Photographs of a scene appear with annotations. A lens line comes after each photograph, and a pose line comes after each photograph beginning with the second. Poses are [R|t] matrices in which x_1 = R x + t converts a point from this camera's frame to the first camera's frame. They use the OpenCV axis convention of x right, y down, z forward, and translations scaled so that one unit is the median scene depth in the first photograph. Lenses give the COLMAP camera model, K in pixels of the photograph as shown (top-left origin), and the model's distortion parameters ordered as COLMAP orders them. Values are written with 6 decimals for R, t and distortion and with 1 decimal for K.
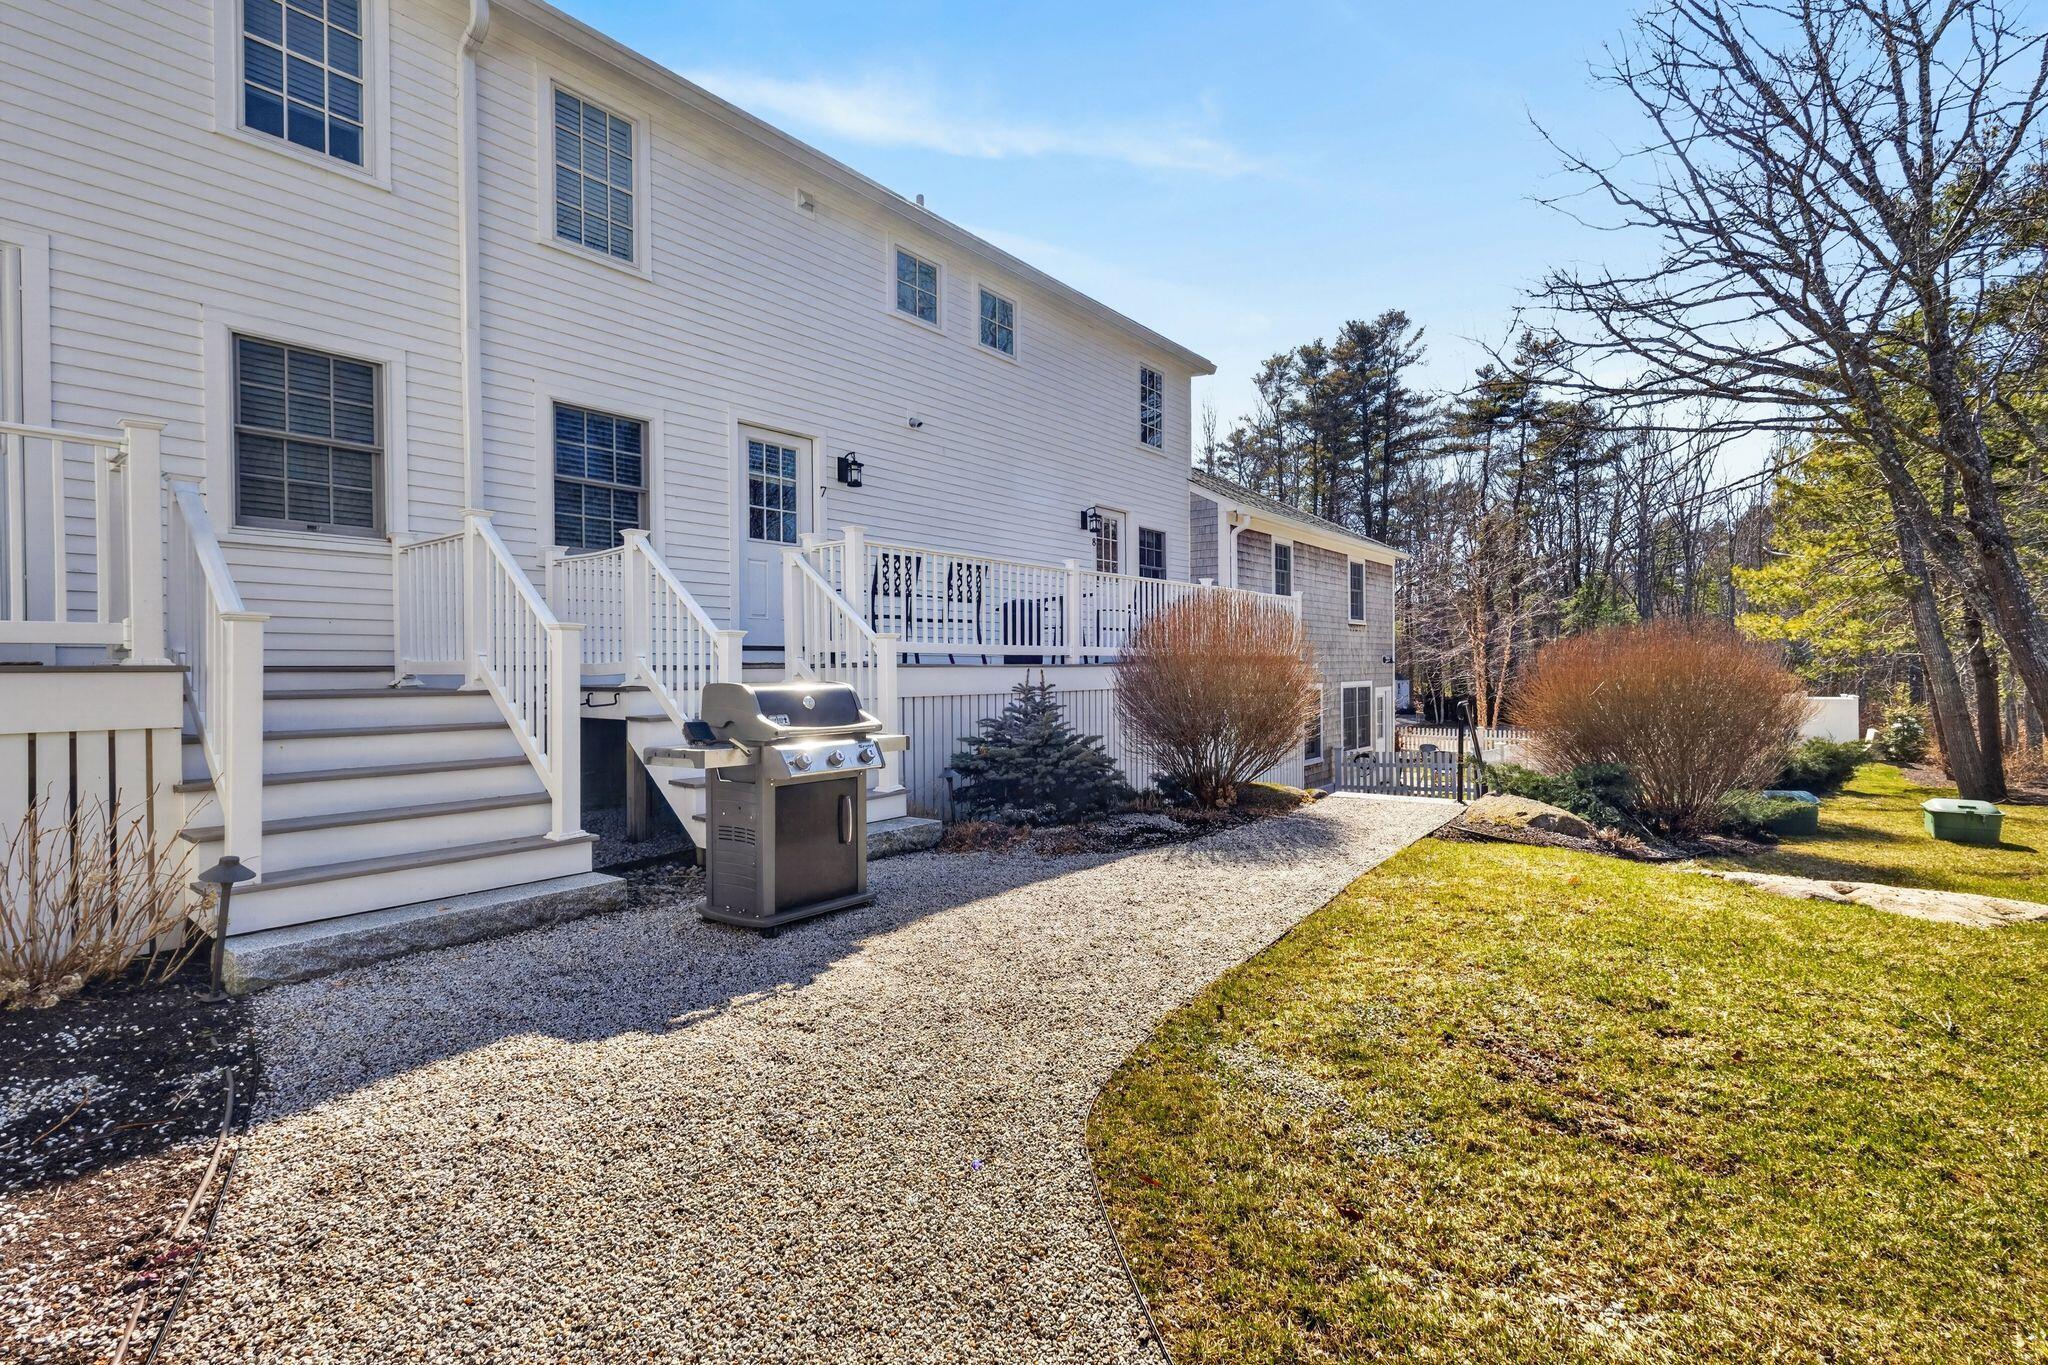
lens RADIAL K [[948.2, 0, 1024.9], [0, 948.2, 677.1], [0, 0, 1]] dist [0.003338, 0.000416]
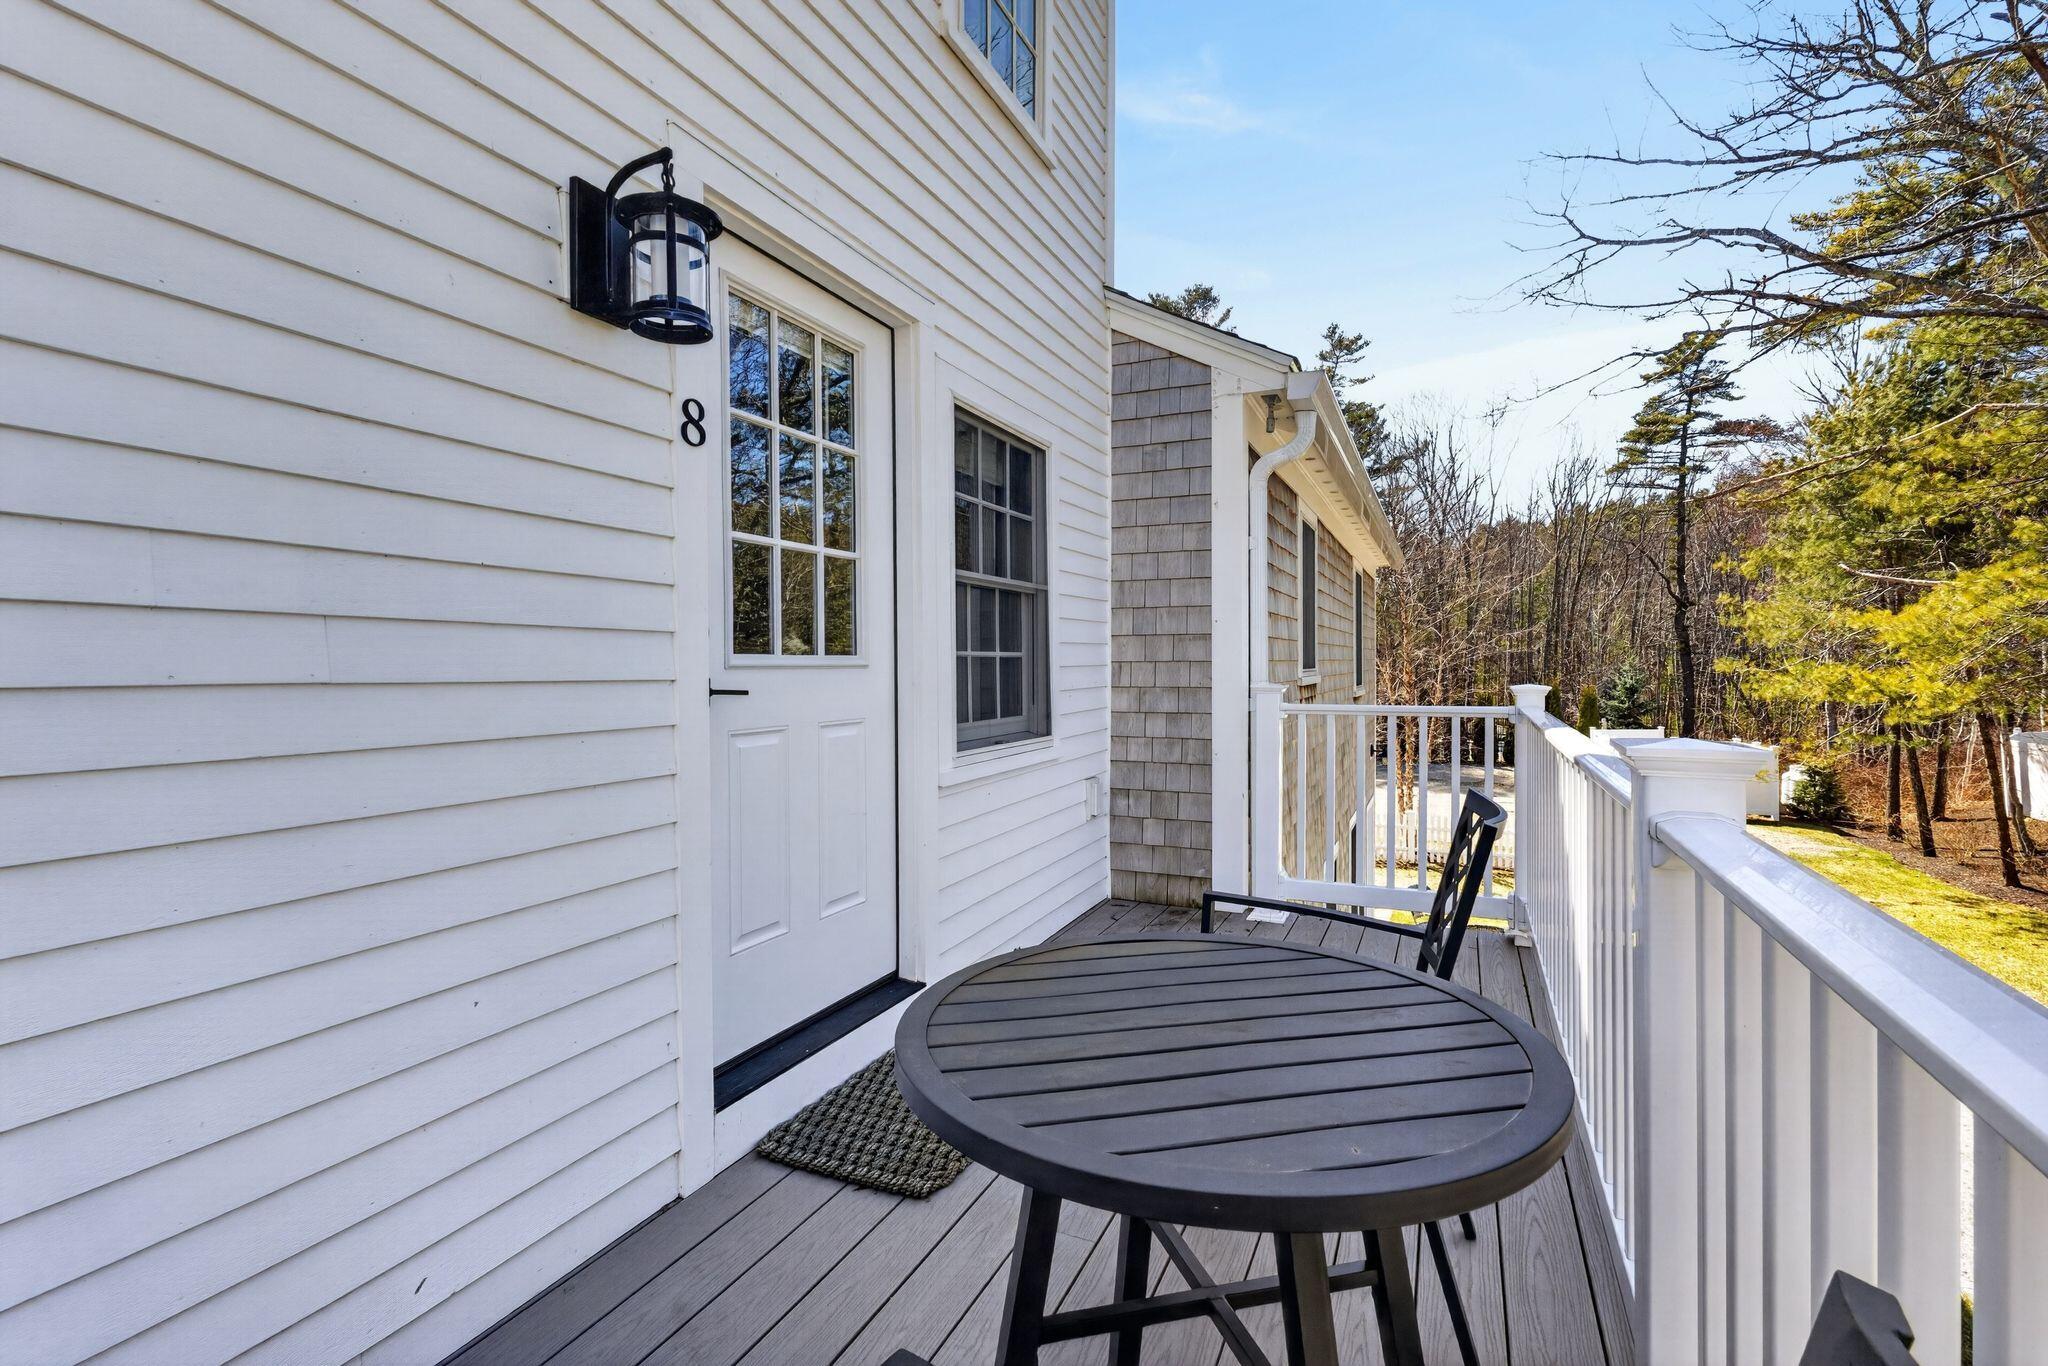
lens RADIAL K [[948.2, 0, 1023.4], [0, 948.2, 674.3], [0, 0, 1]] dist [0.003338, 0.000416]
pose [[0.971811, -0.000984, 0.235759, 0.079512], [0.001825, 0.999993, -0.003350, -0.088477], [-0.235754, 0.003686, 0.971806, 0.742544]]
